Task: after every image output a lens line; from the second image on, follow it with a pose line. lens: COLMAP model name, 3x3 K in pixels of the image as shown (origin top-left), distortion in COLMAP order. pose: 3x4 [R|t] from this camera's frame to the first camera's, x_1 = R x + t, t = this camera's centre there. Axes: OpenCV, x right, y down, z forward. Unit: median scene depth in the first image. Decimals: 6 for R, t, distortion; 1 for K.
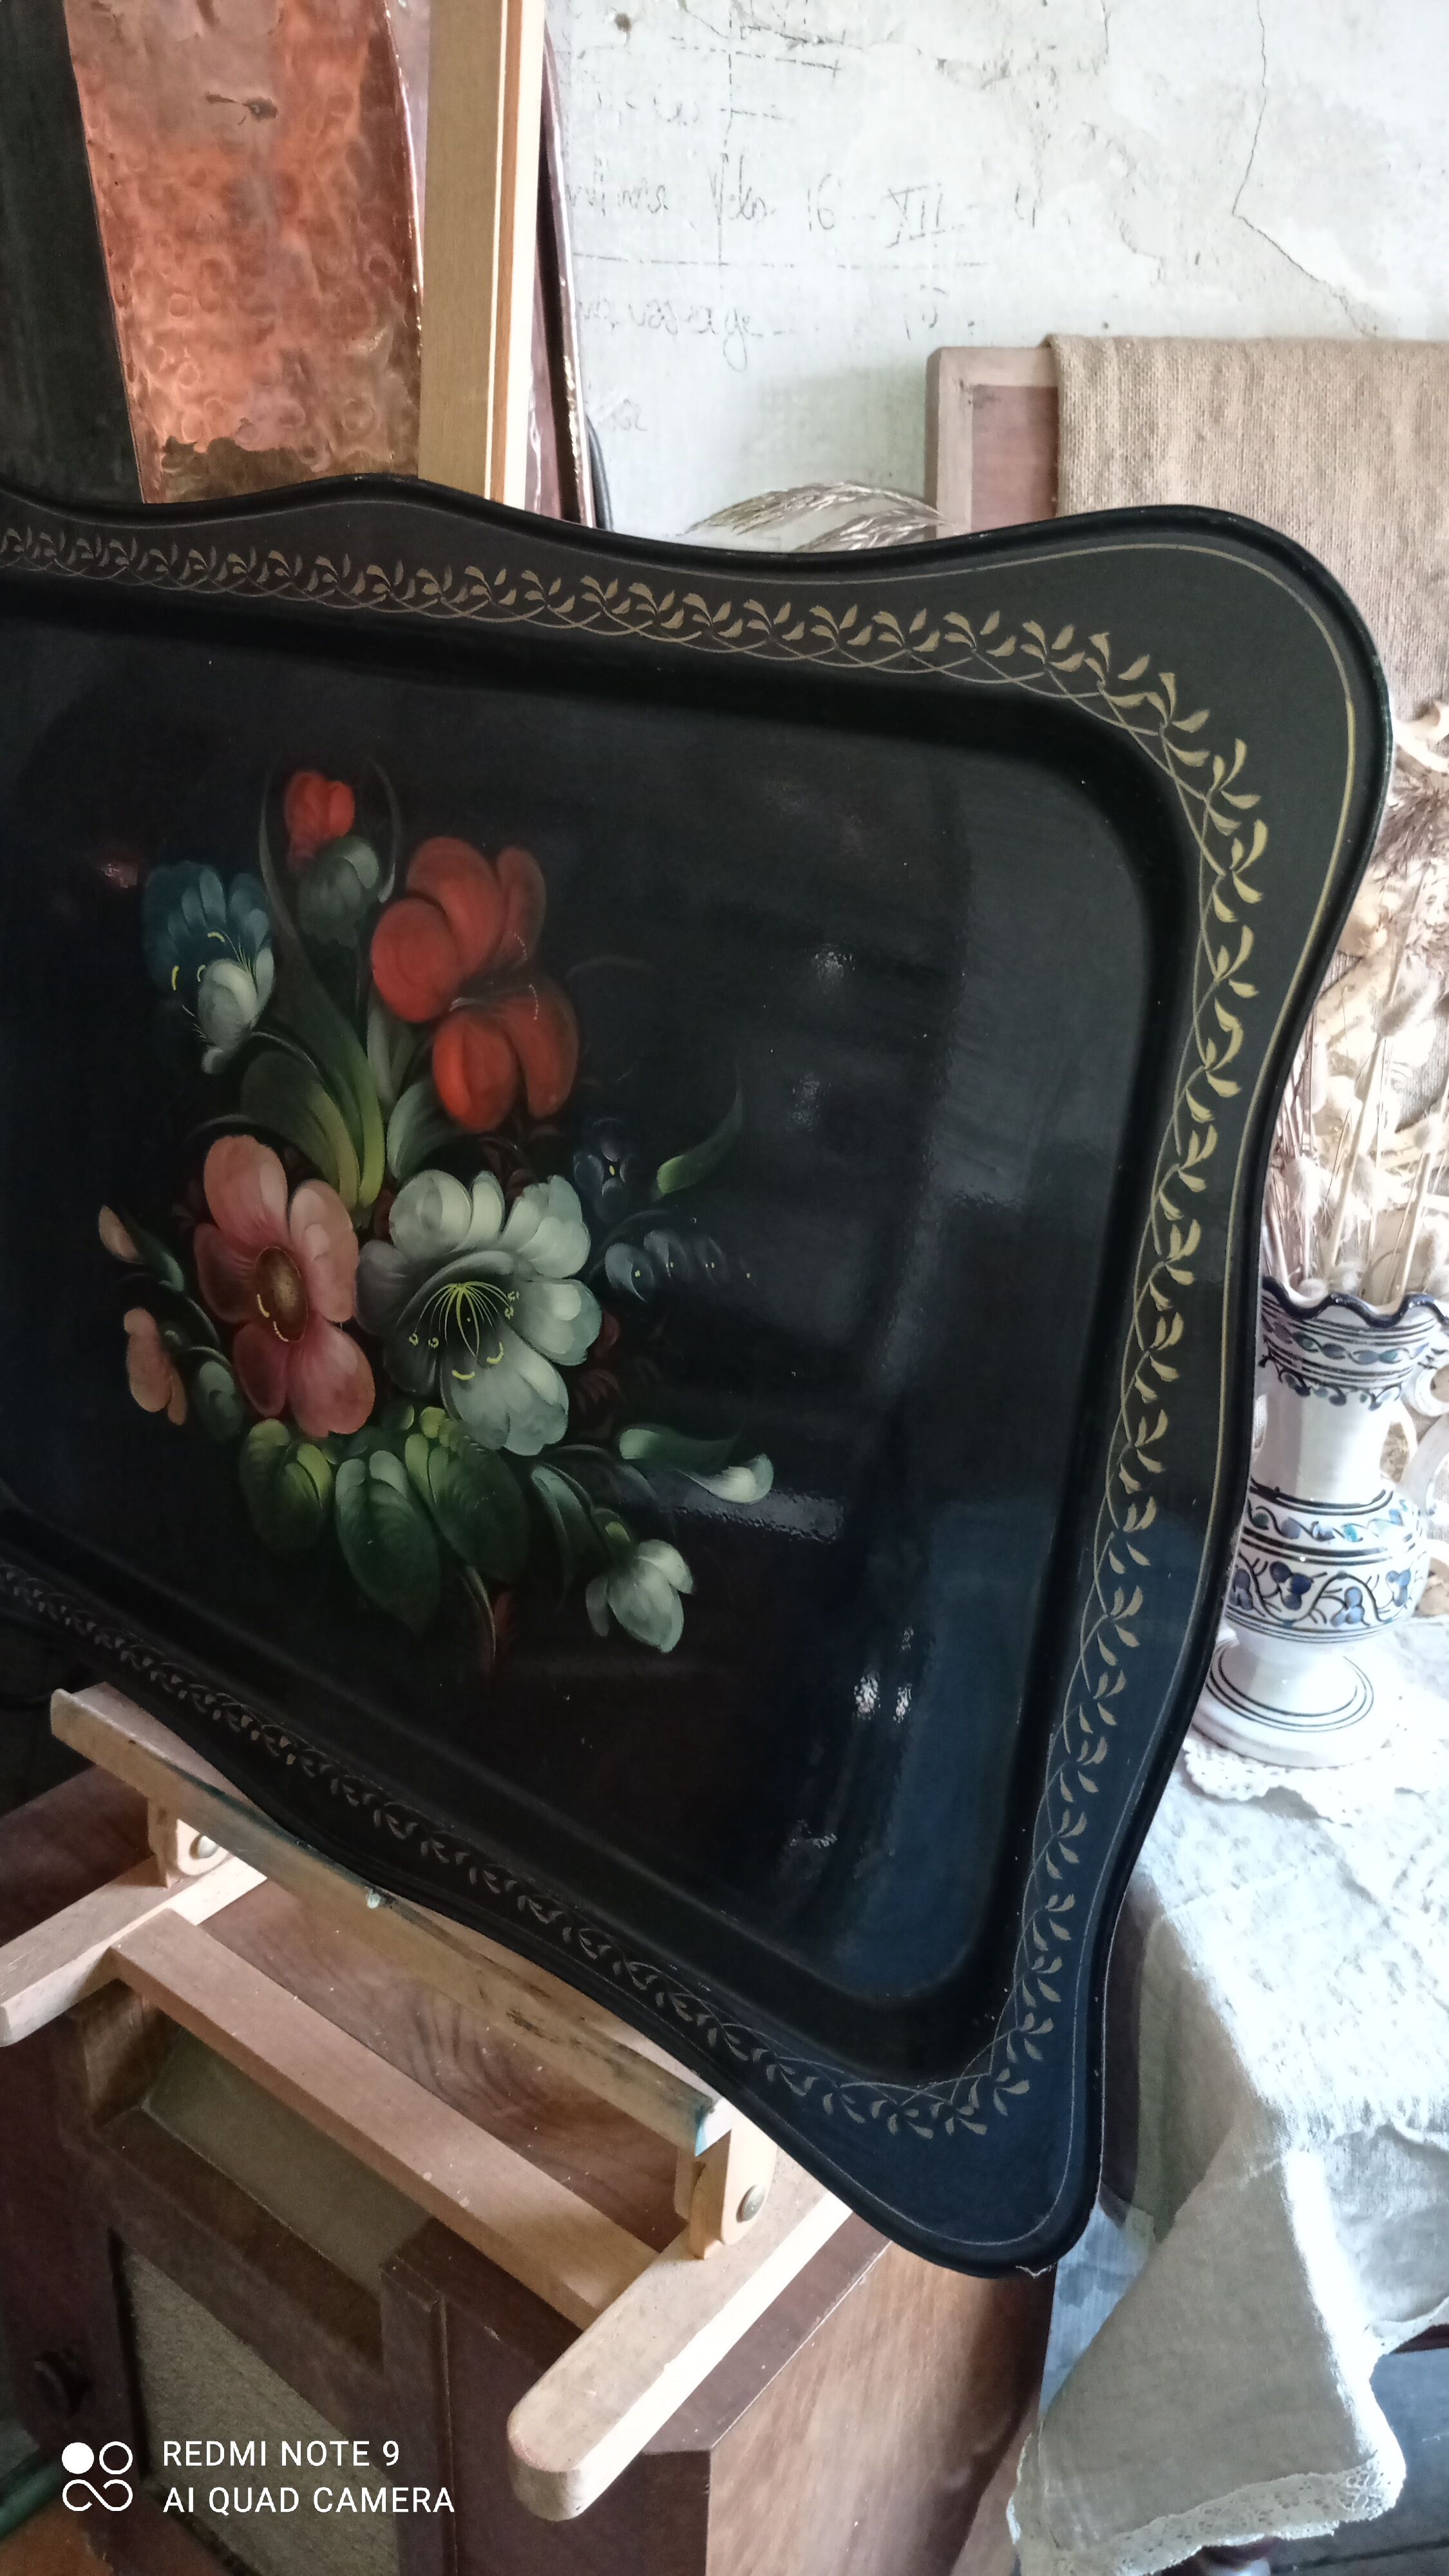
lens RADIAL K [[2017.4, 0, 721.1], [0, 2017.4, 1311.4], [0, 0, 1]] dist [0.003359, -0.017483]
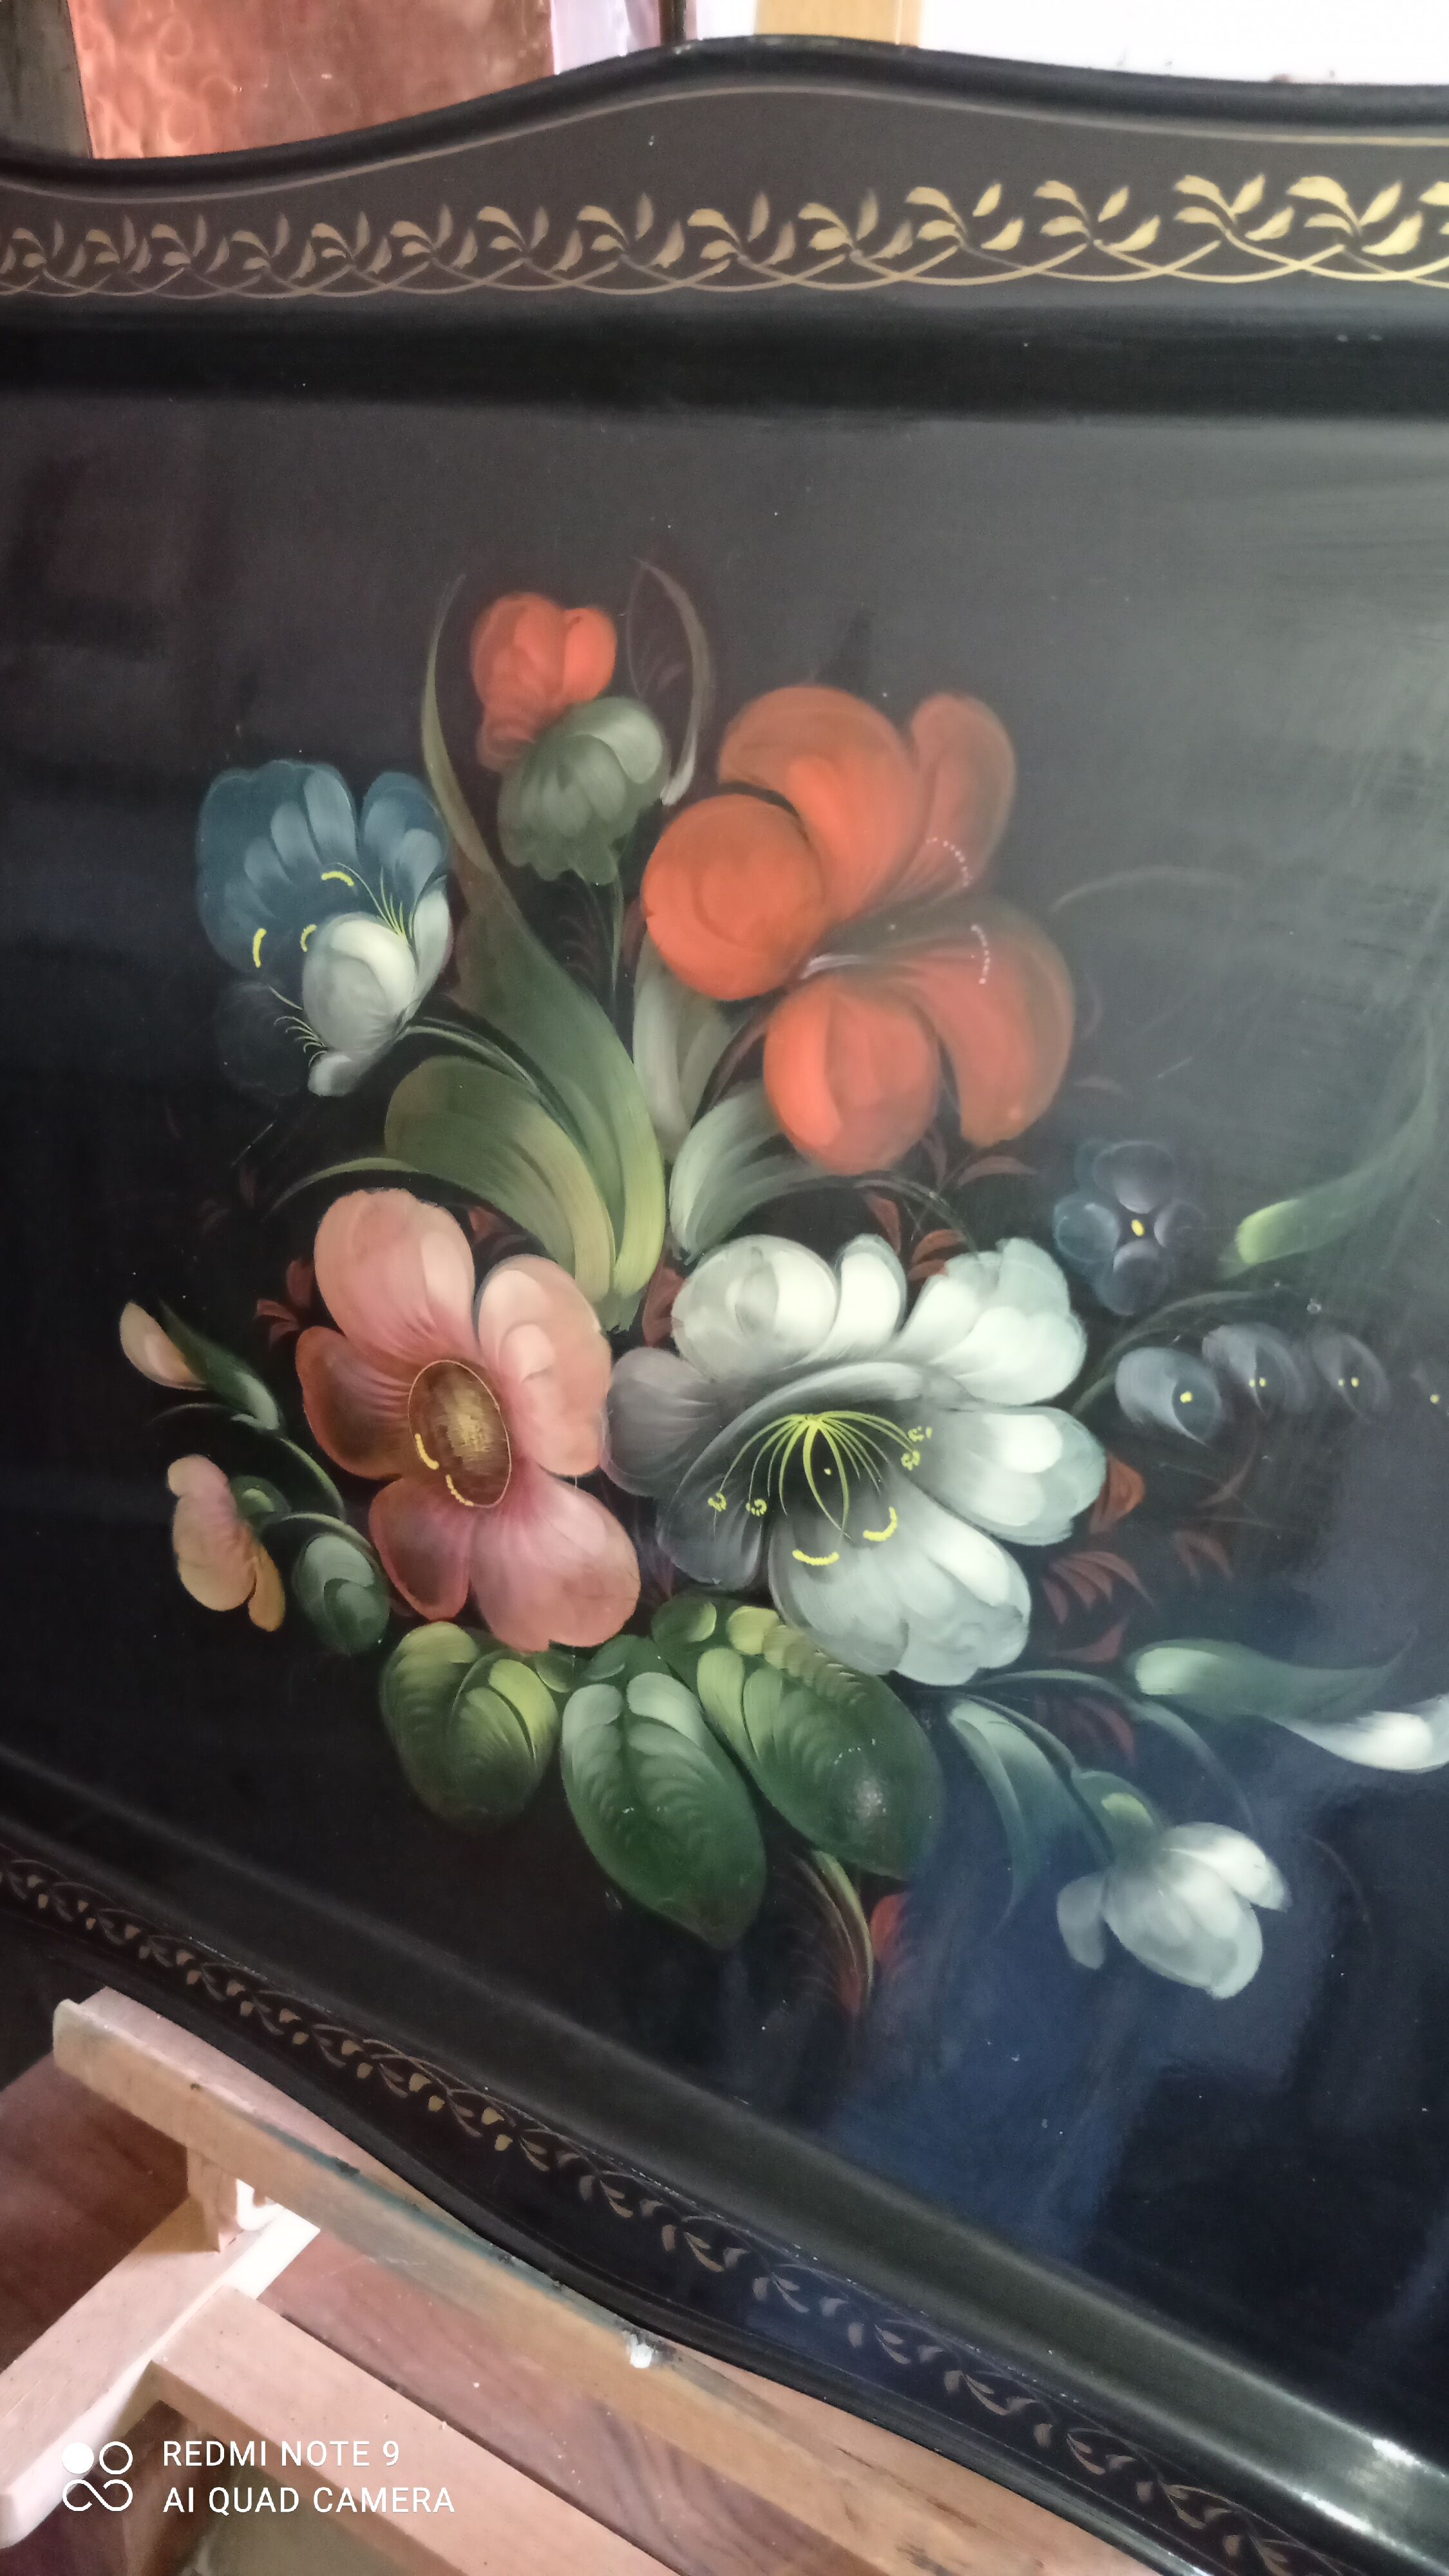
lens RADIAL K [[2017.4, 0, 697.4], [0, 2017.4, 1302.5], [0, 0, 1]] dist [0.003359, -0.017483]
pose [[0.990983, -0.058476, 0.120555, -0.253810], [0.057833, 0.998287, 0.008827, -0.059987], [-0.120864, -0.001775, 0.992667, 0.412375]]
